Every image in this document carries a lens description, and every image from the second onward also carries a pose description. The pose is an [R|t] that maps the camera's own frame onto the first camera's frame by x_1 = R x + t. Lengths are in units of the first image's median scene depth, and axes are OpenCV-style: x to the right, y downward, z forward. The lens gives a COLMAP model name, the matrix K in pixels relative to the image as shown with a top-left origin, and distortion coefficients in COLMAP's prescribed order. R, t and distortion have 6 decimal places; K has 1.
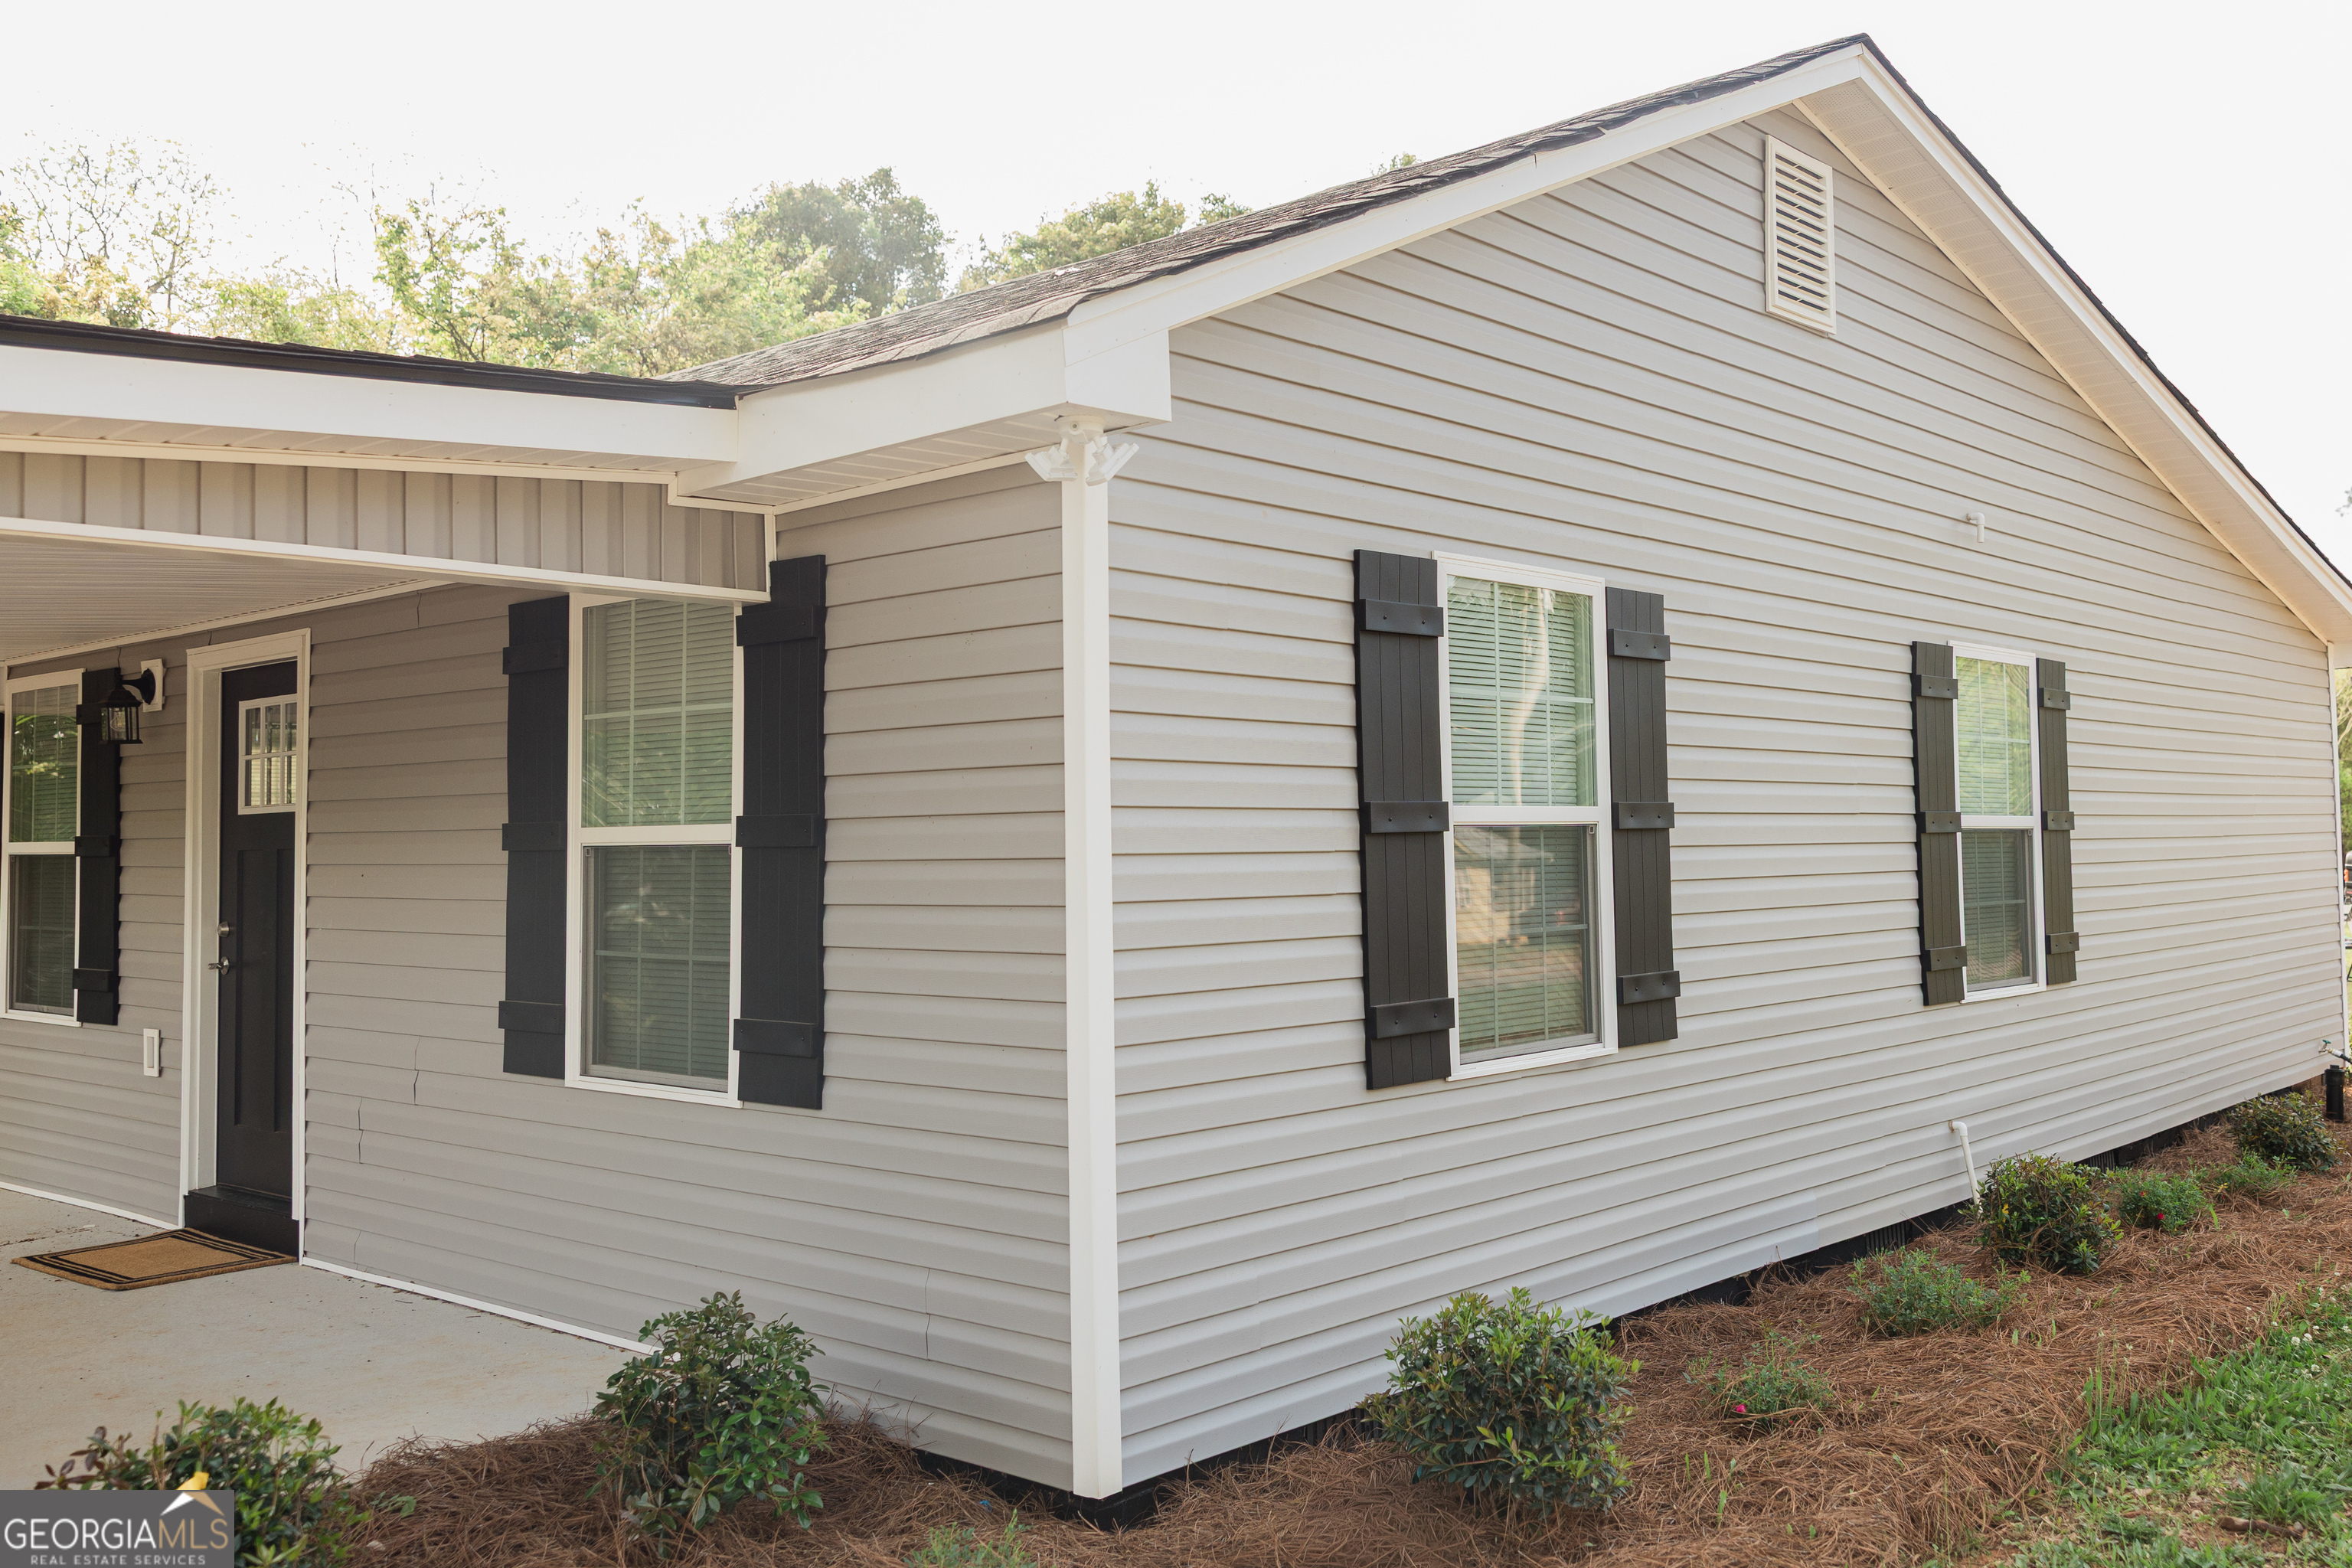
lens RADIAL K [[2094.6, 0, 1327.2], [0, 2094.6, 736.1], [0, 0, 1]] dist [0.009132, -0.003286]
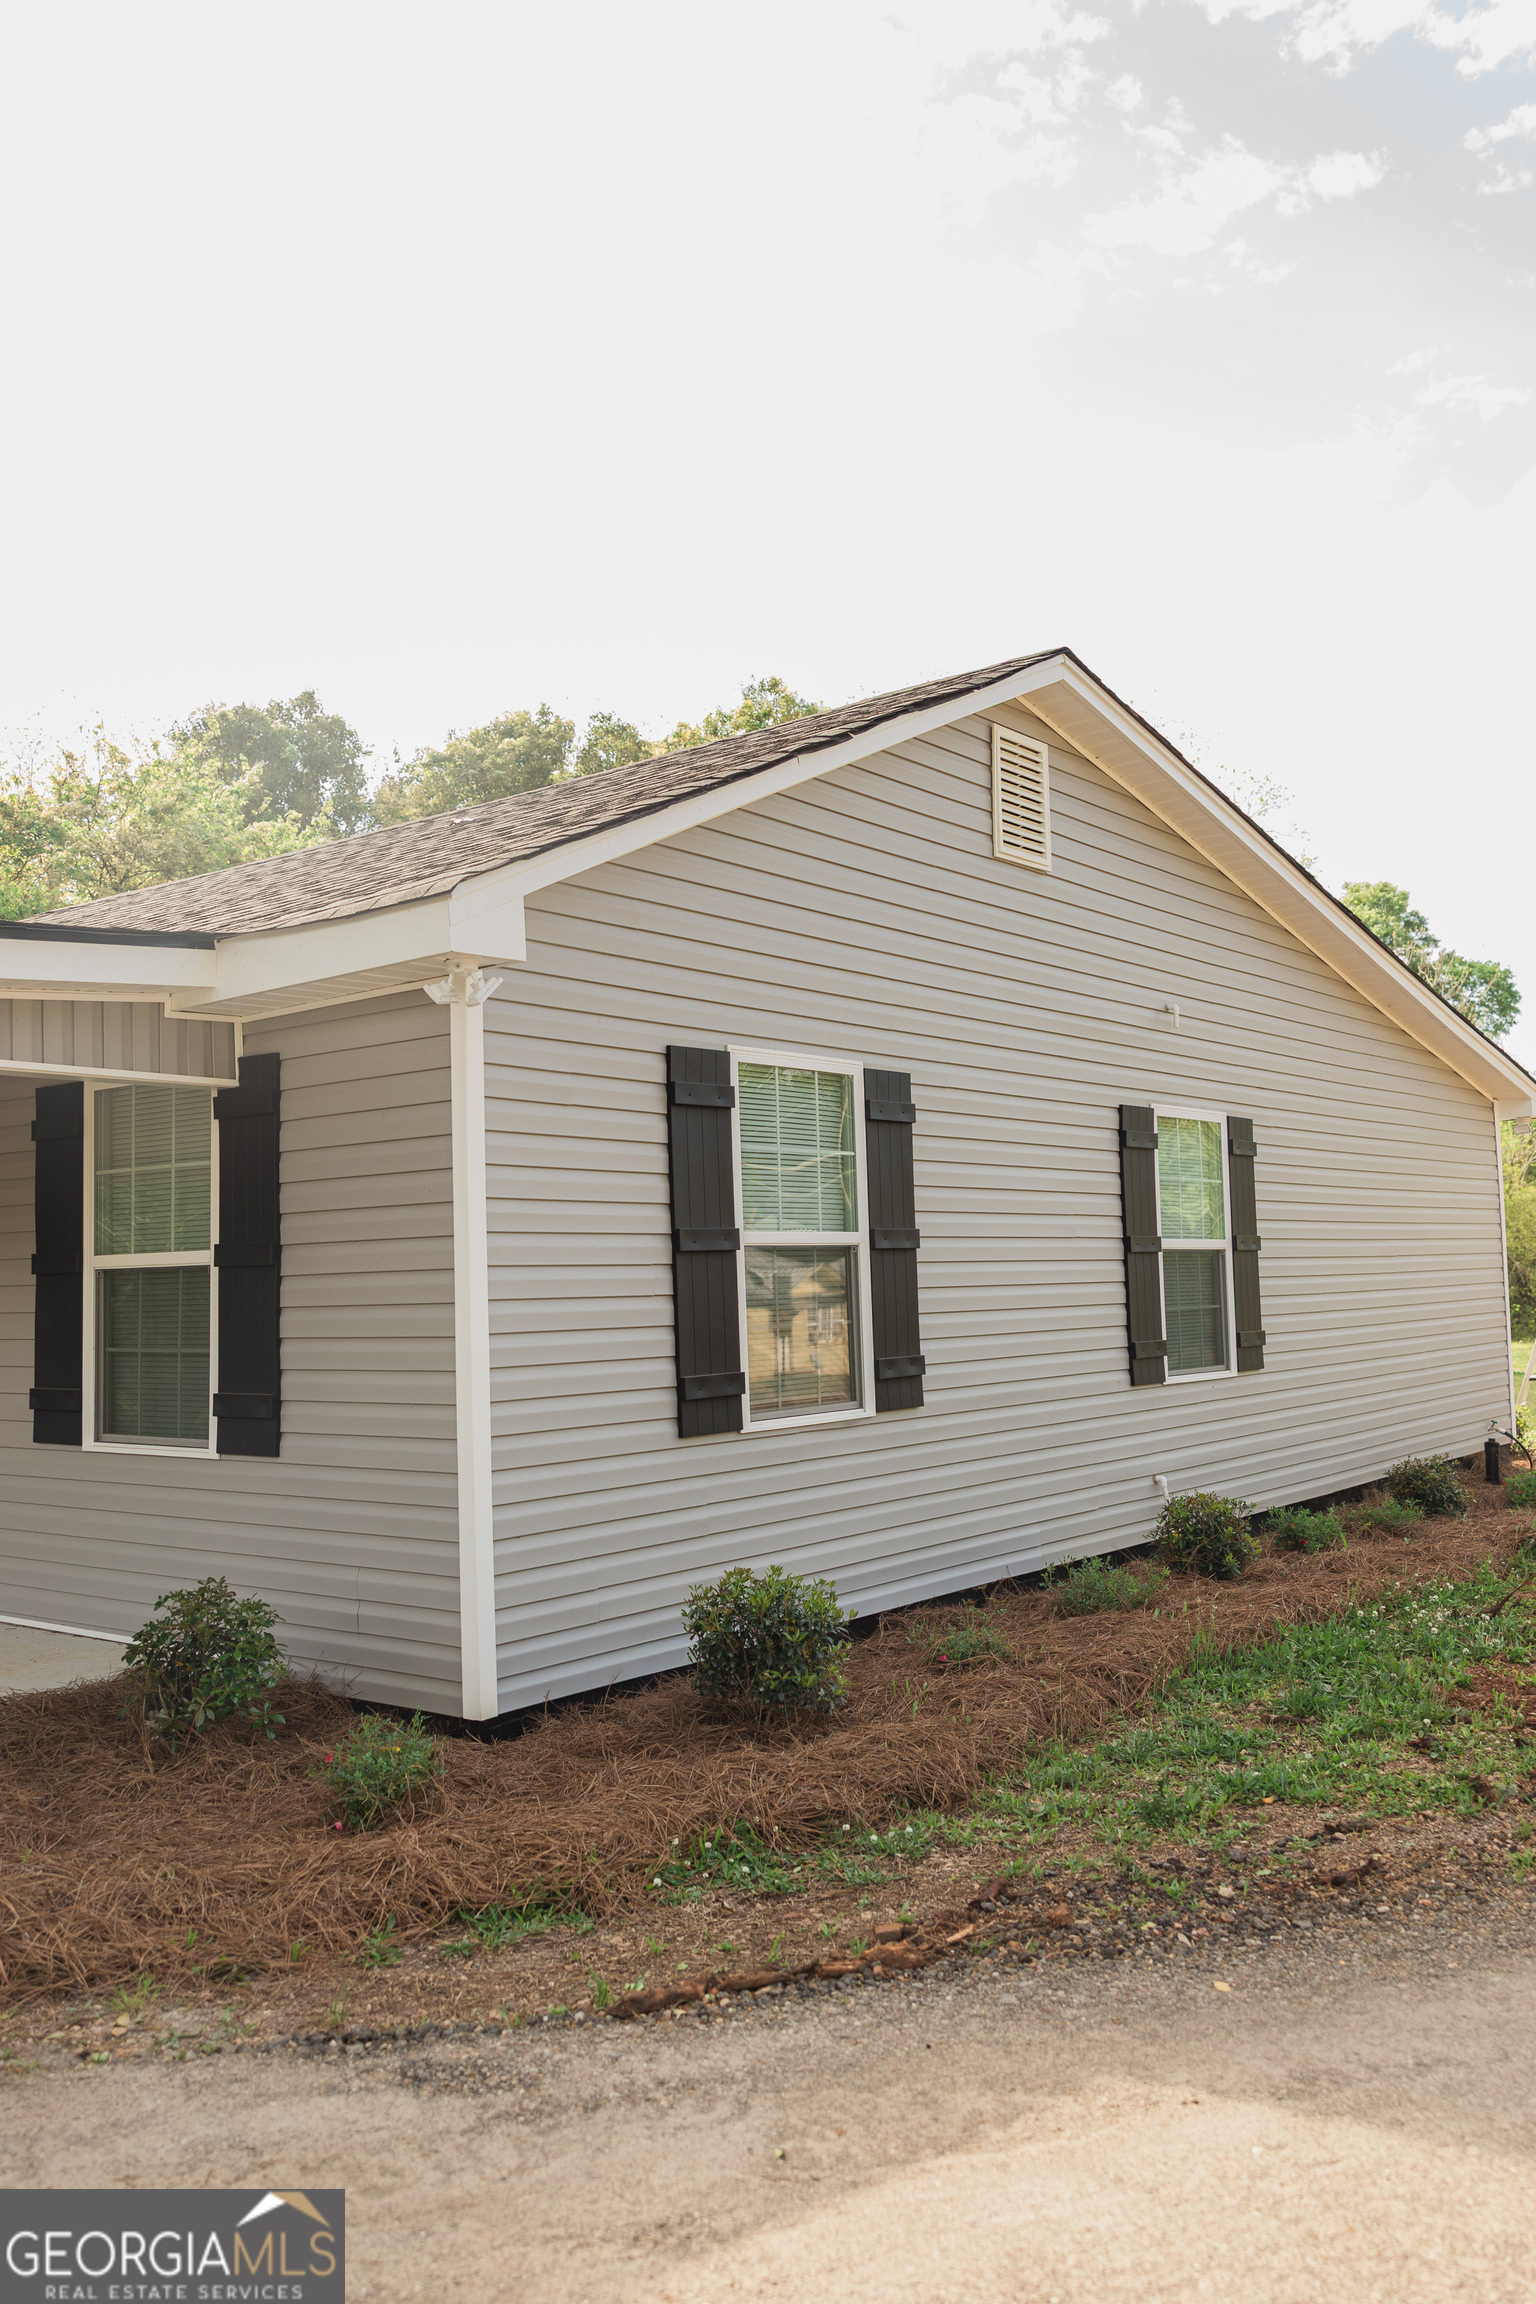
lens RADIAL K [[1864.1, 0, 777.1], [0, 1864.1, 1148.7], [0, 0, 1]] dist [0.004698, 0.004152]
pose [[0.999335, -0.009557, 0.035190, 0.040134], [0.010239, 0.999763, -0.019231, 0.003026], [-0.034998, 0.019578, 0.999196, -0.217452]]
